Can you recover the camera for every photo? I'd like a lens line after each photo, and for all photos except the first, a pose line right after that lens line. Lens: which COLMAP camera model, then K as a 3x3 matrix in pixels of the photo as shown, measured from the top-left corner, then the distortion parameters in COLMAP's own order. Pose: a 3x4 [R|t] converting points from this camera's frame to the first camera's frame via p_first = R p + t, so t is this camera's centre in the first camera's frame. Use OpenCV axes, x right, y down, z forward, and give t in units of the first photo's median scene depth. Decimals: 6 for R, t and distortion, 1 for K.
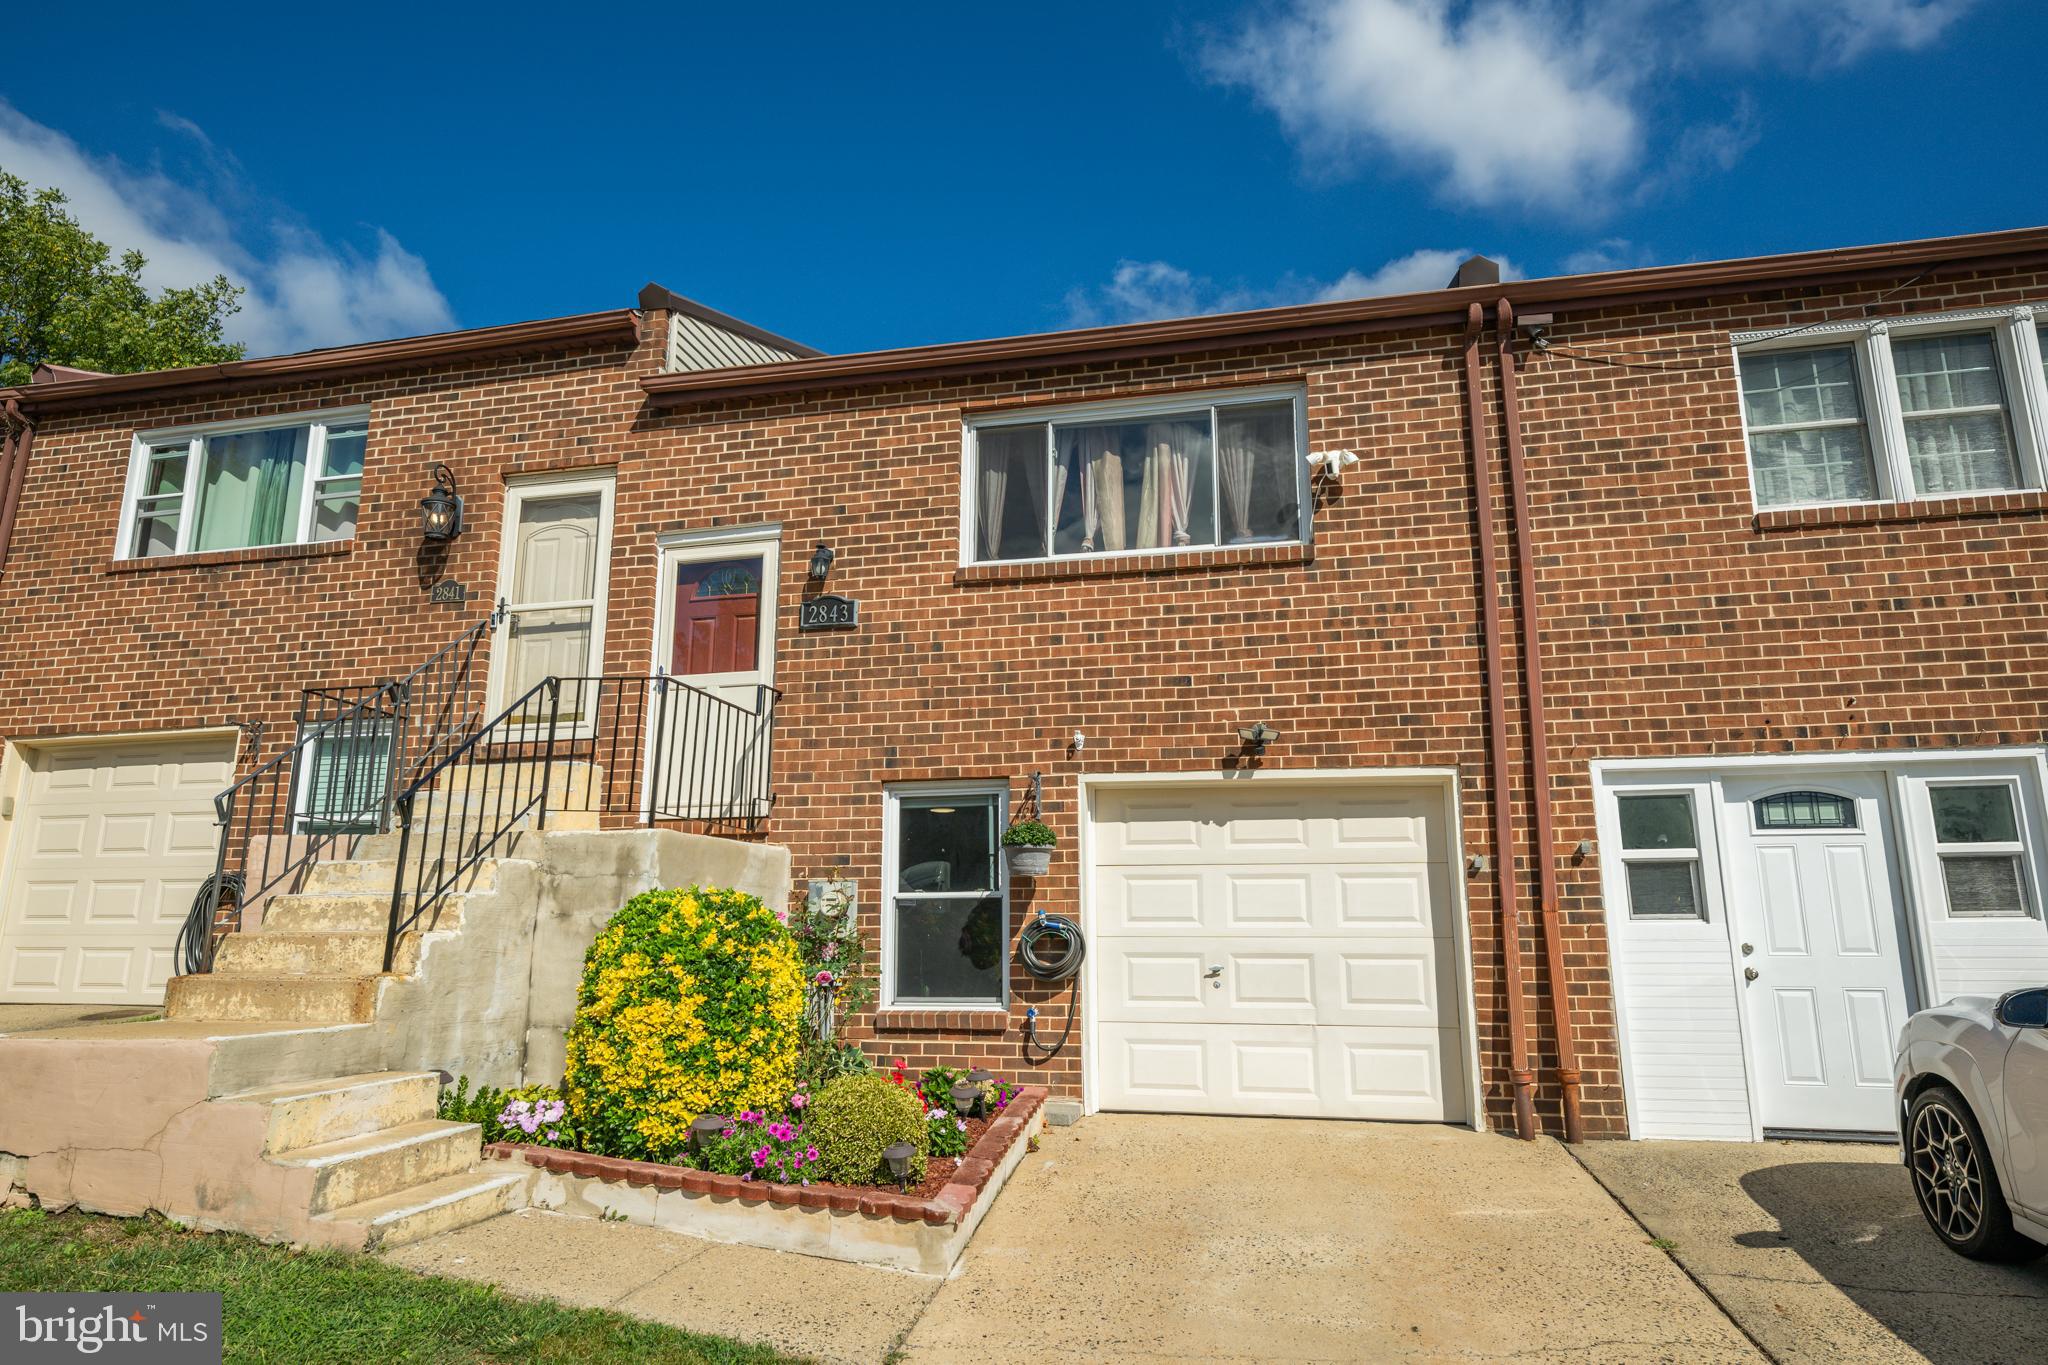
lens RADIAL K [[1113.3, 0, 1037.4], [0, 1113.3, 692.5], [0, 0, 1]] dist [-0.002593, 0.001295]
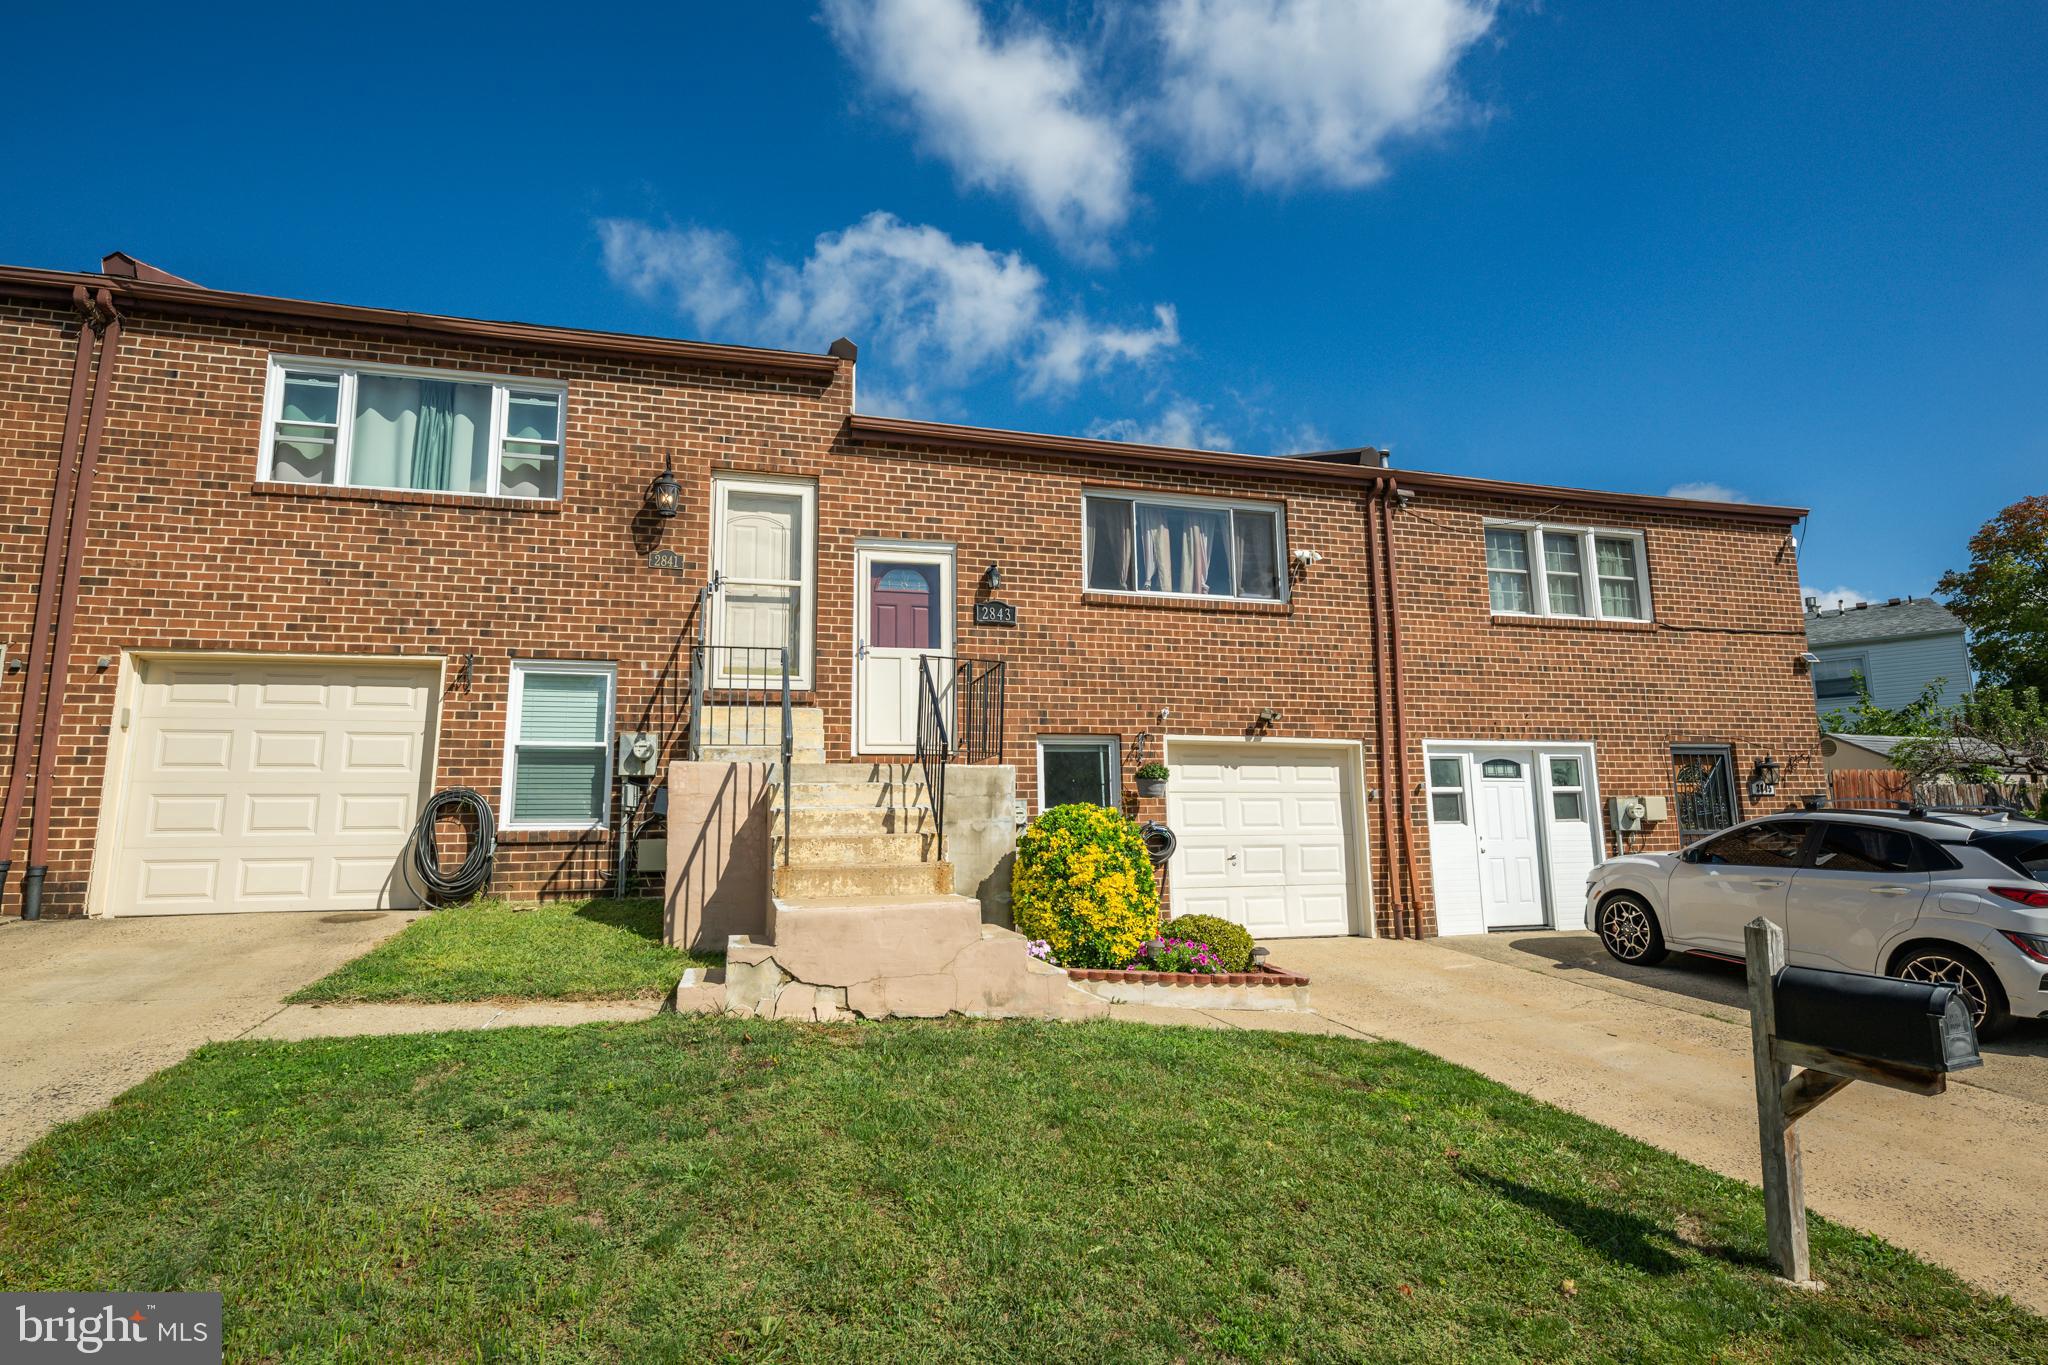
lens RADIAL K [[953.0, 0, 1015.1], [0, 953.0, 678.9], [0, 0, 1]] dist [-0.002131, 0.000727]
pose [[0.895289, 0.063156, 0.440987, -0.747336], [-0.081633, 0.996396, 0.023032, -0.019131], [-0.437943, -0.056620, 0.897218, -0.116829]]
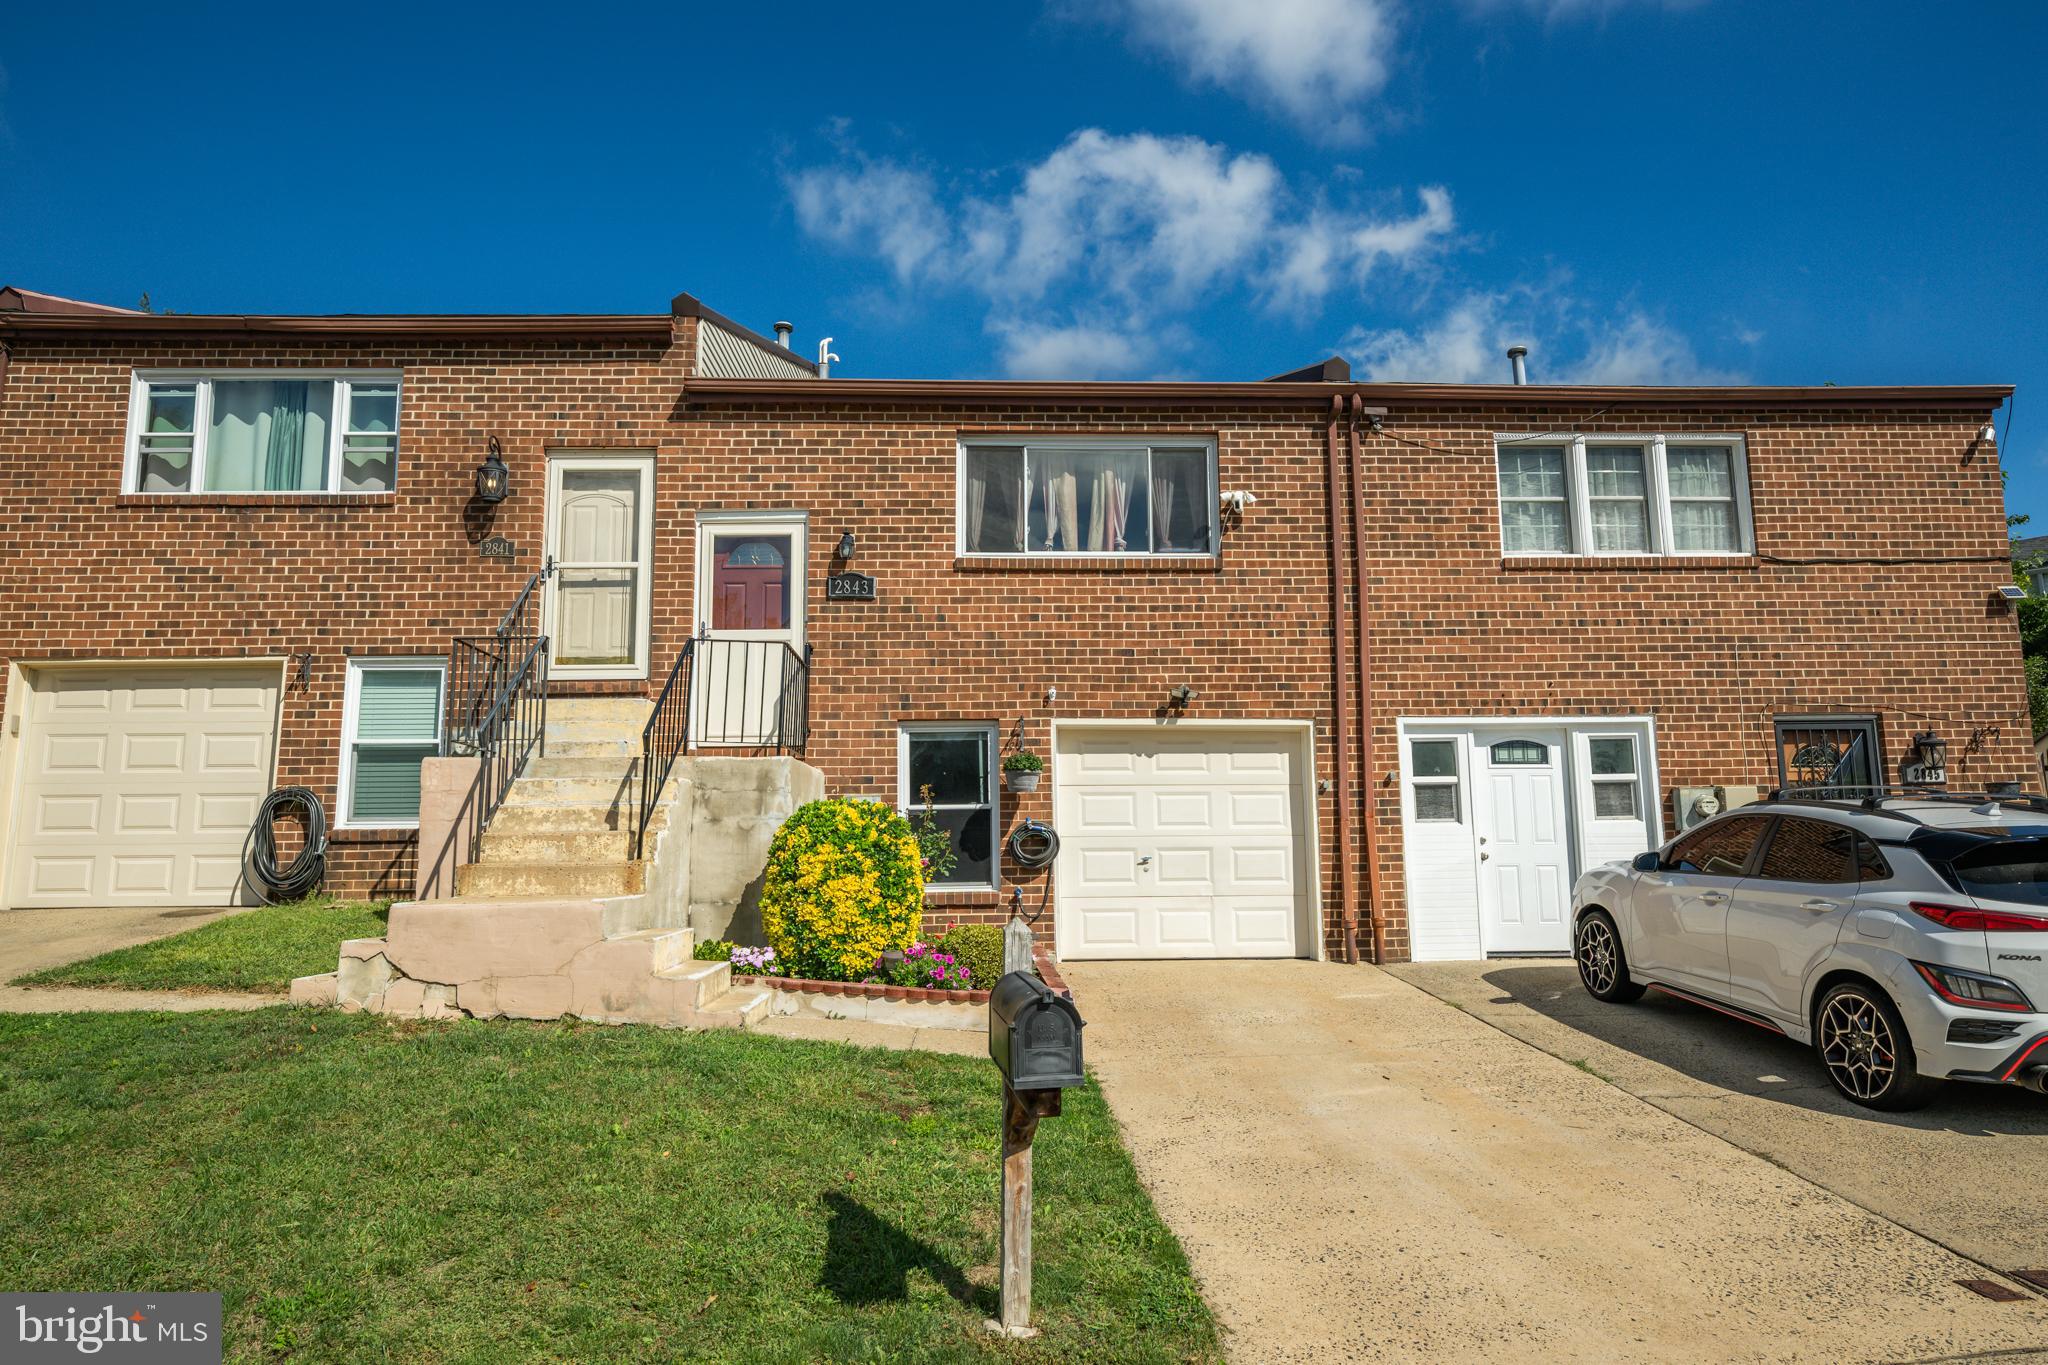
lens RADIAL K [[1113.3, 0, 1017.7], [0, 1113.3, 685.8], [0, 0, 1]] dist [-0.002593, 0.001295]
pose [[0.970790, 0.026611, 0.238451, -0.324448], [-0.041572, 0.997455, 0.057932, -0.042873], [-0.236302, -0.066152, 0.969425, -0.299491]]
